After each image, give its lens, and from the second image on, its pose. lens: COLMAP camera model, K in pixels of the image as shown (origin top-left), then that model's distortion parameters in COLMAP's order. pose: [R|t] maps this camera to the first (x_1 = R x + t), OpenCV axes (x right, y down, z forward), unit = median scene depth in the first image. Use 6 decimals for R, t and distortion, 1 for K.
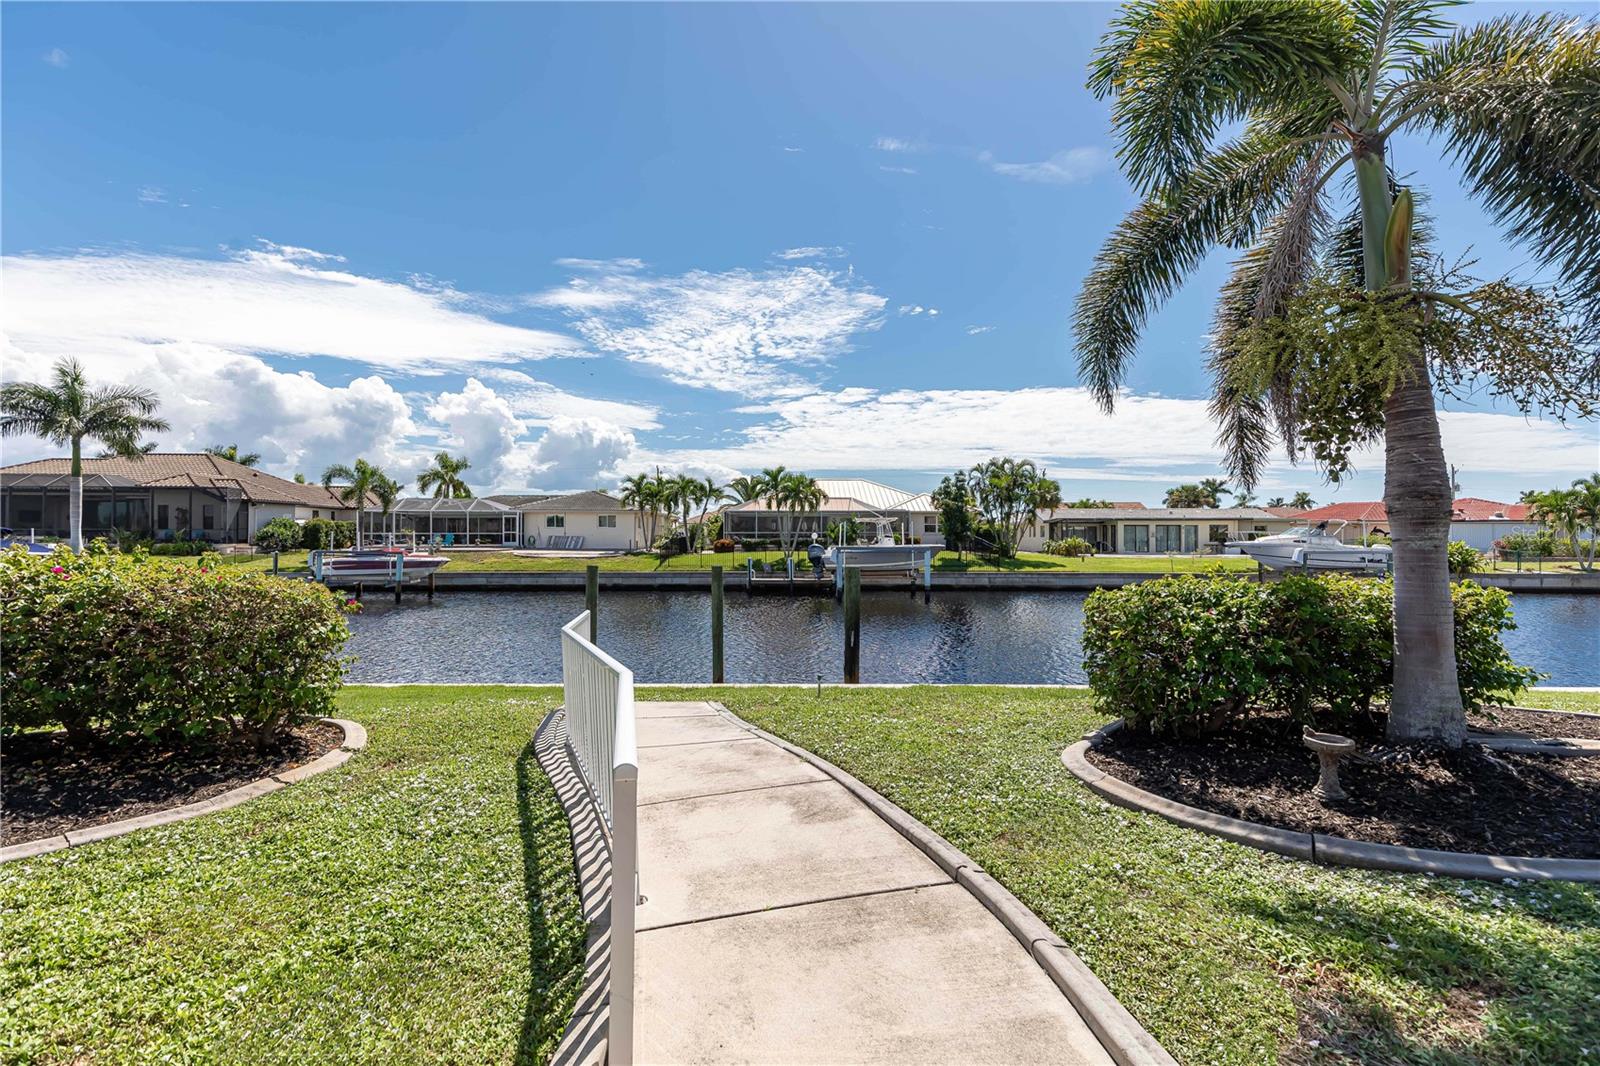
lens RADIAL K [[712.9, 0, 800.0], [0, 712.9, 533.0], [0, 0, 1]] dist [0.004414, 0.000104]
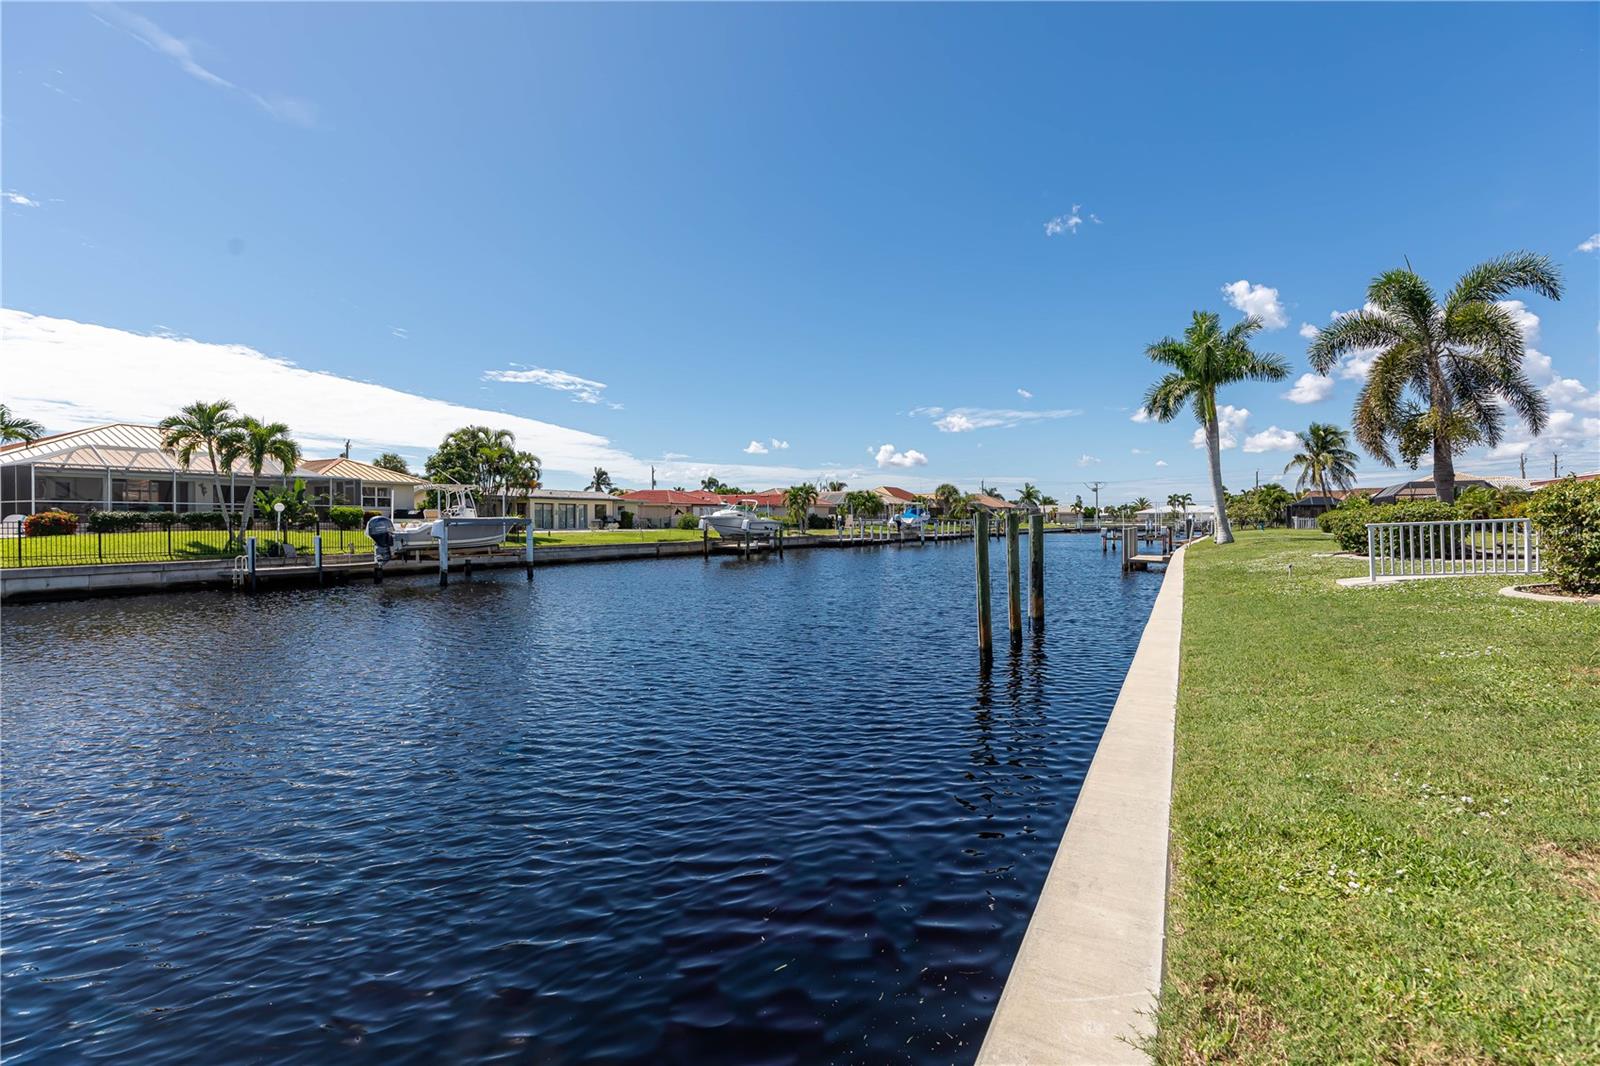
lens RADIAL K [[707.3, 0, 790.0], [0, 707.3, 483.1], [0, 0, 1]] dist [-0.001478, -0.000171]
pose [[0.476153, 0.044698, 0.878226, -0.332156], [0.000053, 0.998706, -0.050859, 0.014639], [-0.879362, 0.024263, 0.475535, 0.204079]]
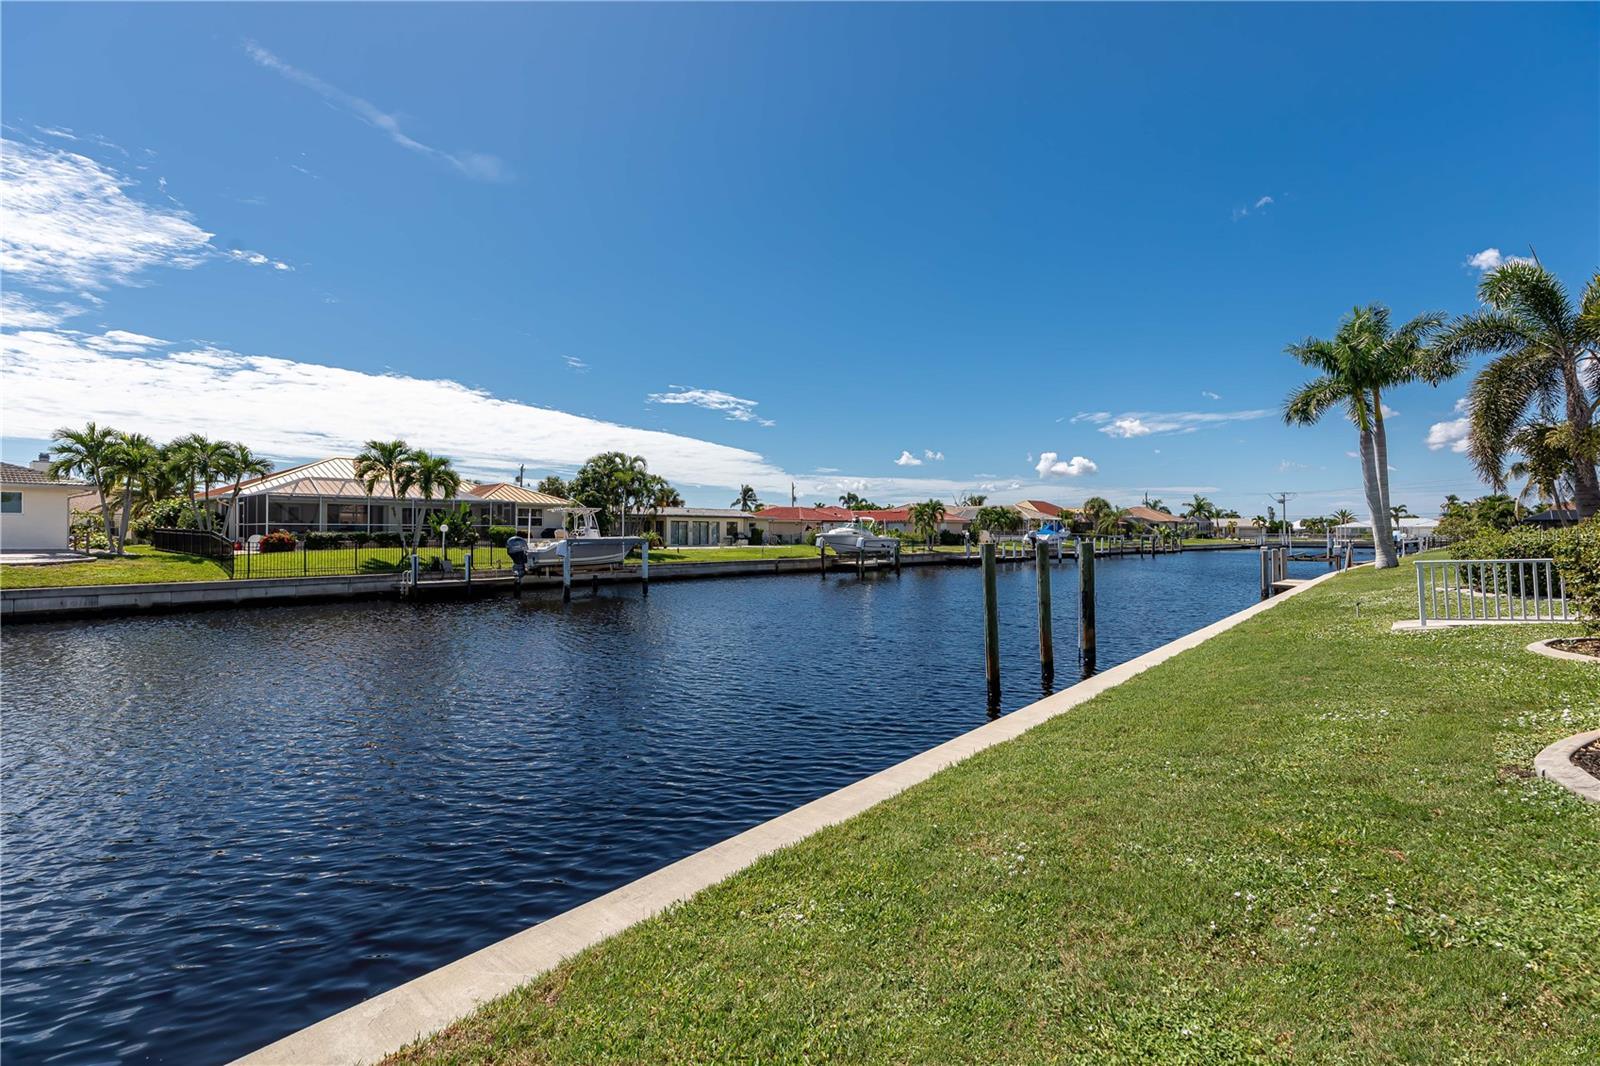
lens RADIAL K [[707.3, 0, 790.0], [0, 707.3, 483.1], [0, 0, 1]] dist [-0.001478, -0.000171]
pose [[0.652971, 0.052902, 0.755533, -0.316167], [-0.000652, 0.997597, -0.069288, 0.007677], [-0.757383, 0.044750, 0.651436, 0.149999]]
